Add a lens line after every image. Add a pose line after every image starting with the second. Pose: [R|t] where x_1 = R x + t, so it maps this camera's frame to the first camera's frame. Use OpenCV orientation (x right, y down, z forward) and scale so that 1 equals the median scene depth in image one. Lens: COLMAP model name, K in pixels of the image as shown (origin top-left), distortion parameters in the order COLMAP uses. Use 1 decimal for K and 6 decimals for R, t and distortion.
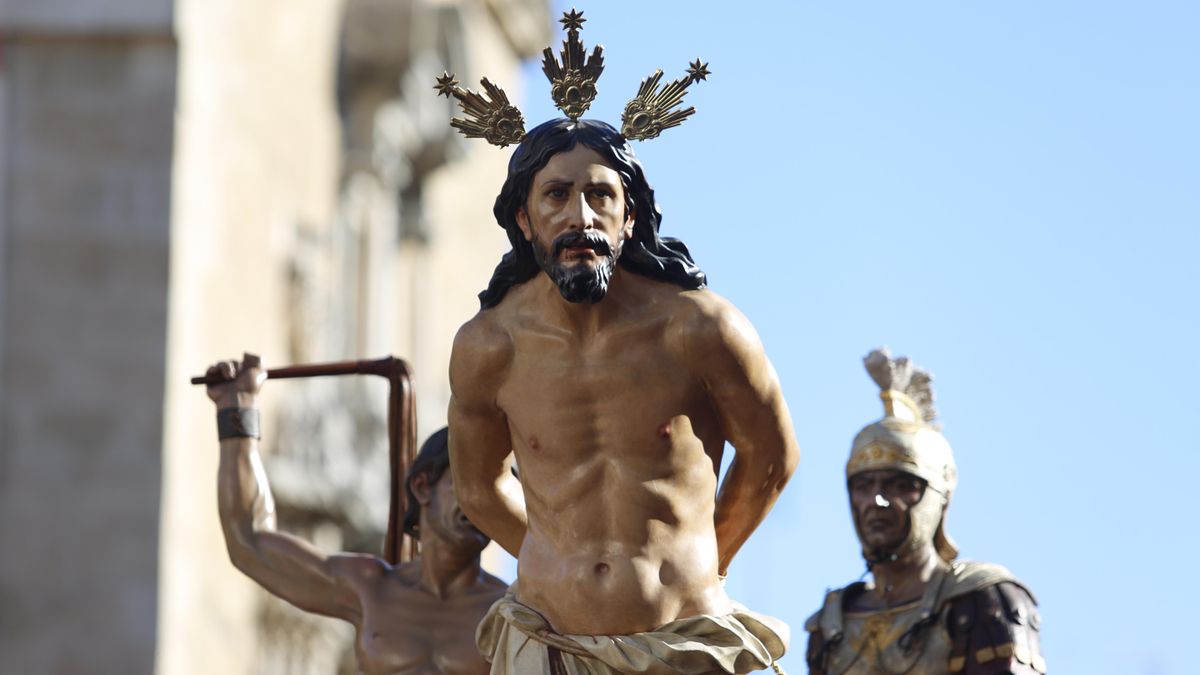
lens RADIAL K [[6917.2, 0, 557.9], [0, 6917.2, 332.0], [0, 0, 1]] dist [1.465268, 0.000000]
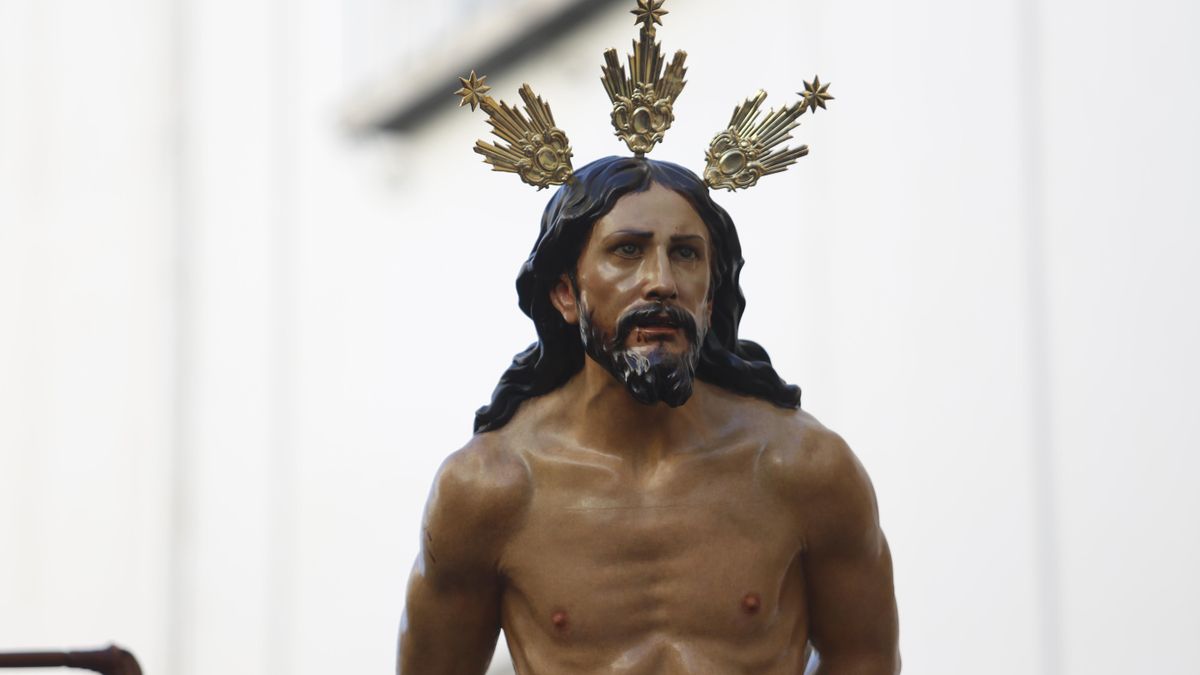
lens RADIAL K [[6917.2, 0, 606.6], [0, 6917.2, 343.2], [0, 0, 1]] dist [1.465268, 0.000000]
pose [[0.978835, 0.044344, 0.199787, -0.140353], [-0.014664, 0.988930, -0.147653, 0.092045], [-0.204123, 0.141599, 0.968650, 0.316075]]
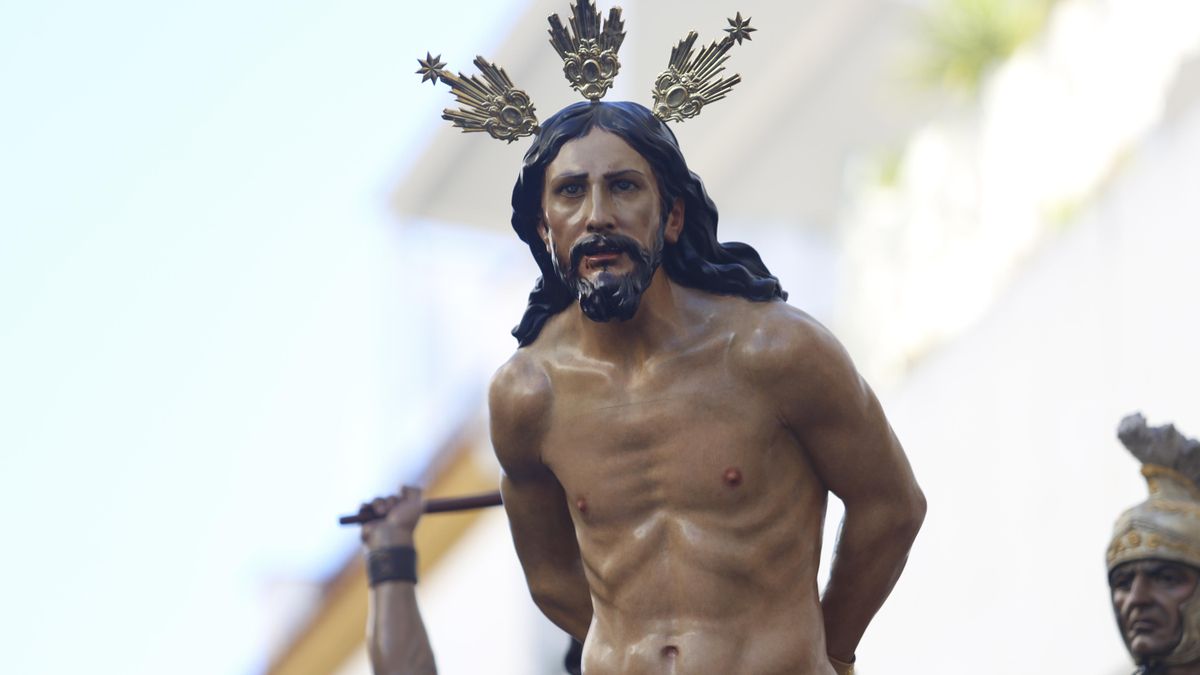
lens RADIAL K [[6917.2, 0, 671.8], [0, 6917.2, 353.8], [0, 0, 1]] dist [1.465268, 0.000000]
pose [[0.987260, -0.074573, -0.140559, 0.122653], [0.064756, 0.995214, -0.073178, 0.058671], [0.145343, 0.063144, 0.987364, 0.196911]]
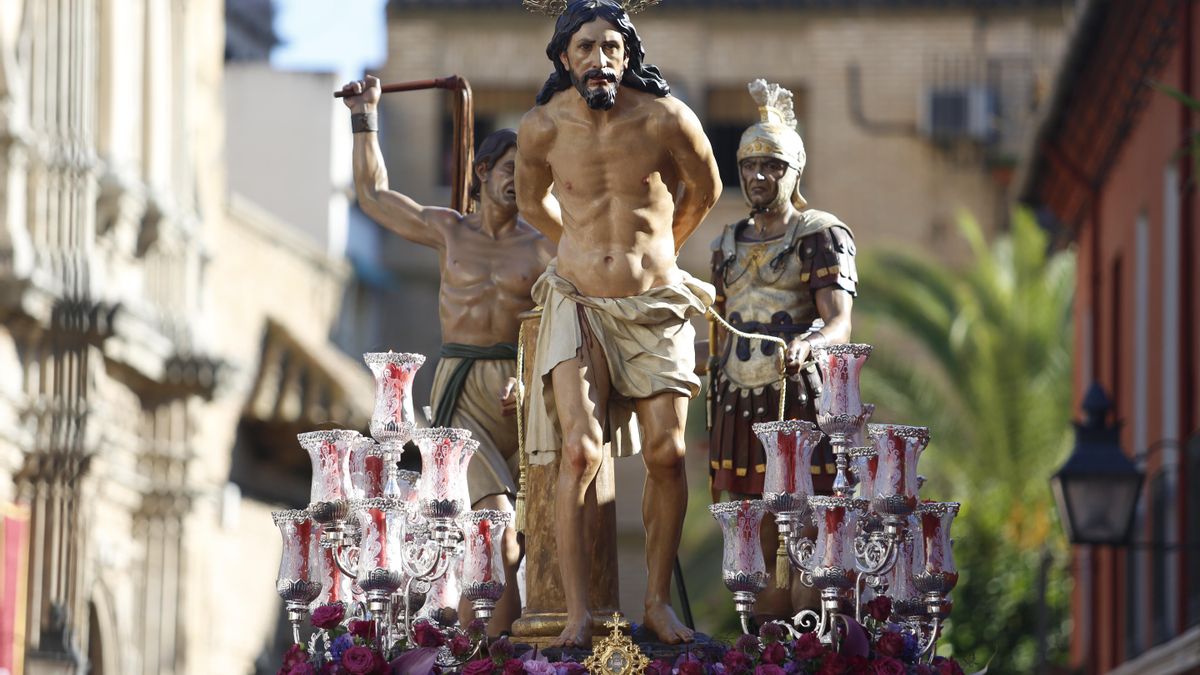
lens RADIAL K [[6917.2, 0, 596.5], [0, 6917.2, 340.5], [0, 0, 1]] dist [1.465268, 0.000000]
pose [[0.999024, -0.000524, 0.044160, -0.072353], [-0.005503, 0.990660, 0.136243, -0.179578], [-0.043819, -0.136353, 0.989691, -0.701450]]
